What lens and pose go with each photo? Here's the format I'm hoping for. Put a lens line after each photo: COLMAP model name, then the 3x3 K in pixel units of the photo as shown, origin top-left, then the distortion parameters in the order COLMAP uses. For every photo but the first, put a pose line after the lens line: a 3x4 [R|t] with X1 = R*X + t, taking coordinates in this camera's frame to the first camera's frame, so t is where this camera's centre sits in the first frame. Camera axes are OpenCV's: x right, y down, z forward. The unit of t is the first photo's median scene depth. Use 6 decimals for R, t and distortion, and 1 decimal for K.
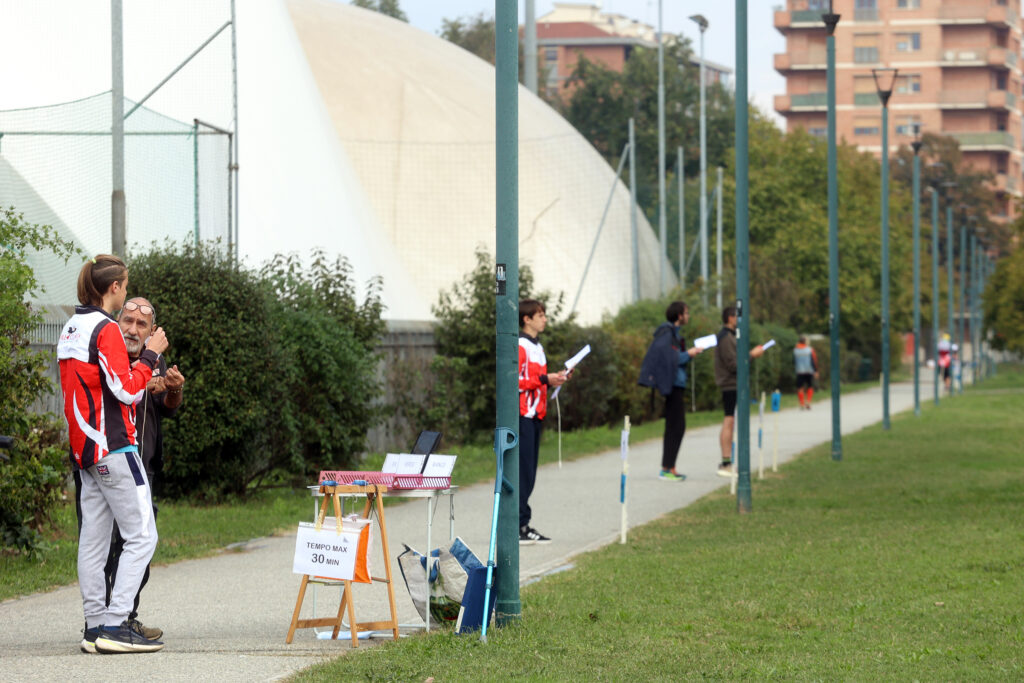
lens RADIAL K [[4651.7, 0, 513.9], [0, 4651.7, 345.2], [0, 0, 1]] dist [0.777793, 0.000000]
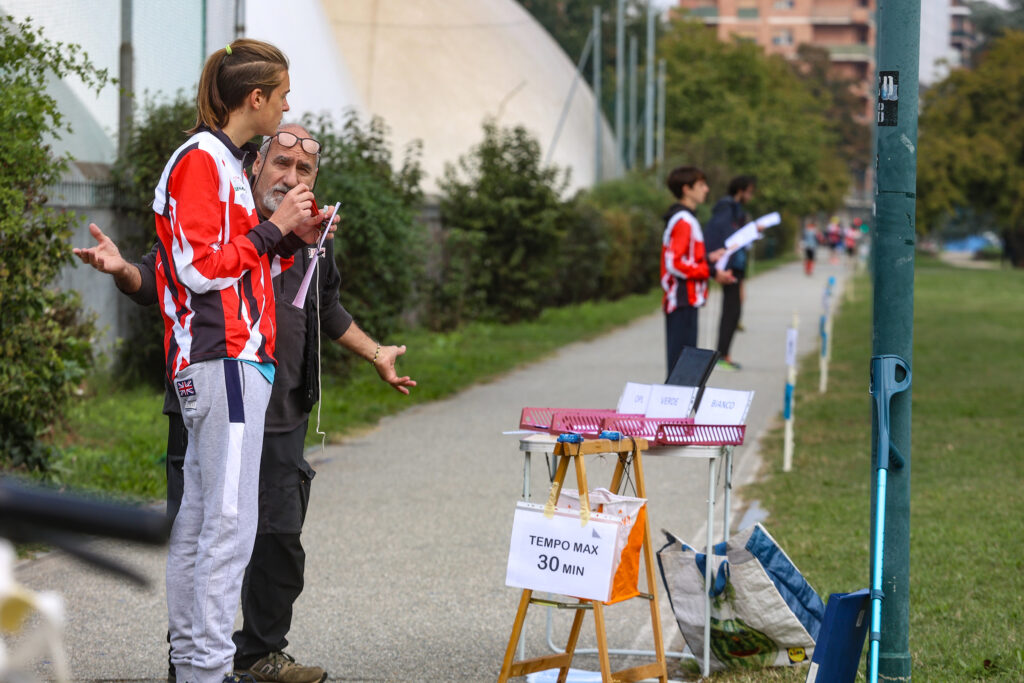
lens RADIAL K [[4236.2, 0, 510.7], [0, 4236.2, 339.3], [0, 0, 1]] dist [0.620761, 0.000000]
pose [[0.999706, 0.020624, 0.012755, -0.036494], [-0.020969, 0.999400, 0.027579, 0.001363], [-0.012179, -0.027839, 0.999538, 0.305850]]
